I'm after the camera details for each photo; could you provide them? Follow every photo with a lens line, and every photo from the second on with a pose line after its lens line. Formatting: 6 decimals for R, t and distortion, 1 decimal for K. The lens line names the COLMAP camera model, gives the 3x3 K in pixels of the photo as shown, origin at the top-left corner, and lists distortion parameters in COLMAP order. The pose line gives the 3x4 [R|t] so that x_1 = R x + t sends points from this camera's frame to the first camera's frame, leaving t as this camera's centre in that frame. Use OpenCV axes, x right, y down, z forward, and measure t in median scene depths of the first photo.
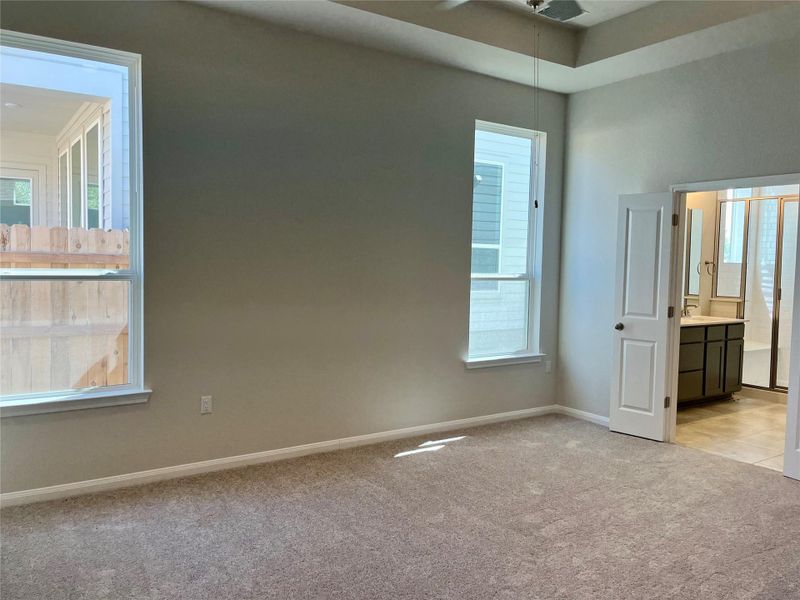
lens RADIAL K [[648.3, 0, 401.8], [0, 648.3, 293.8], [0, 0, 1]] dist [0.043732, -0.031624]
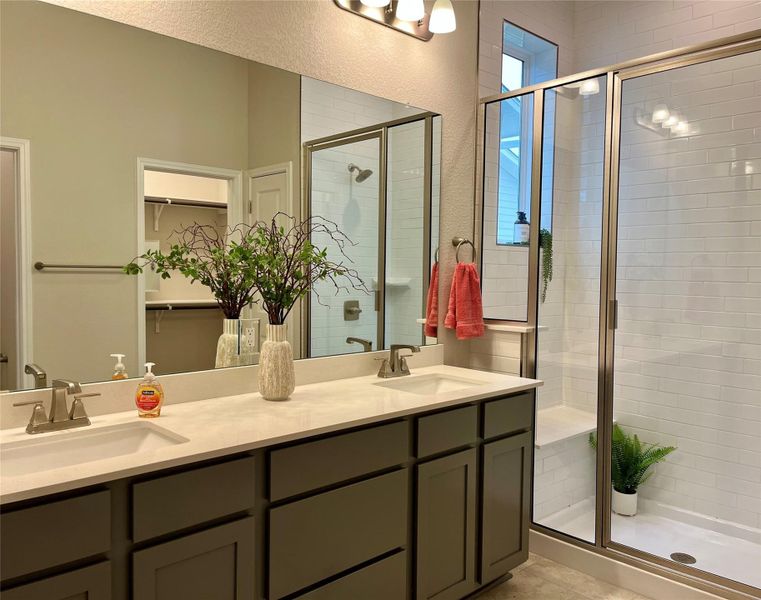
lens RADIAL K [[614.4, 0, 349.5], [0, 614.4, 302.2], [0, 0, 1]] dist [0.035422, -0.016396]
pose [[0.991422, -0.013663, 0.129985, 0.348956], [0.014169, 0.999895, -0.002971, -0.007776], [-0.129931, 0.004787, 0.991511, 0.614963]]
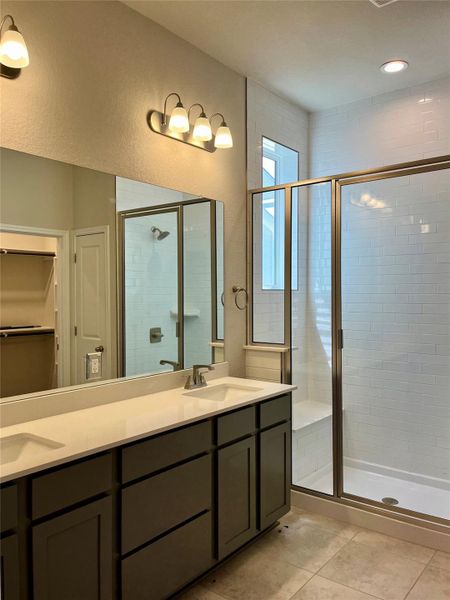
lens RADIAL K [[486.2, 0, 225.7], [0, 486.2, 299.7], [0, 0, 1]] dist [0.043732, -0.031624]
pose [[0.953416, -0.024301, 0.300679, 0.325564], [0.036978, 0.998648, -0.036540, -0.021890], [-0.299385, 0.045957, 0.953025, 0.574698]]
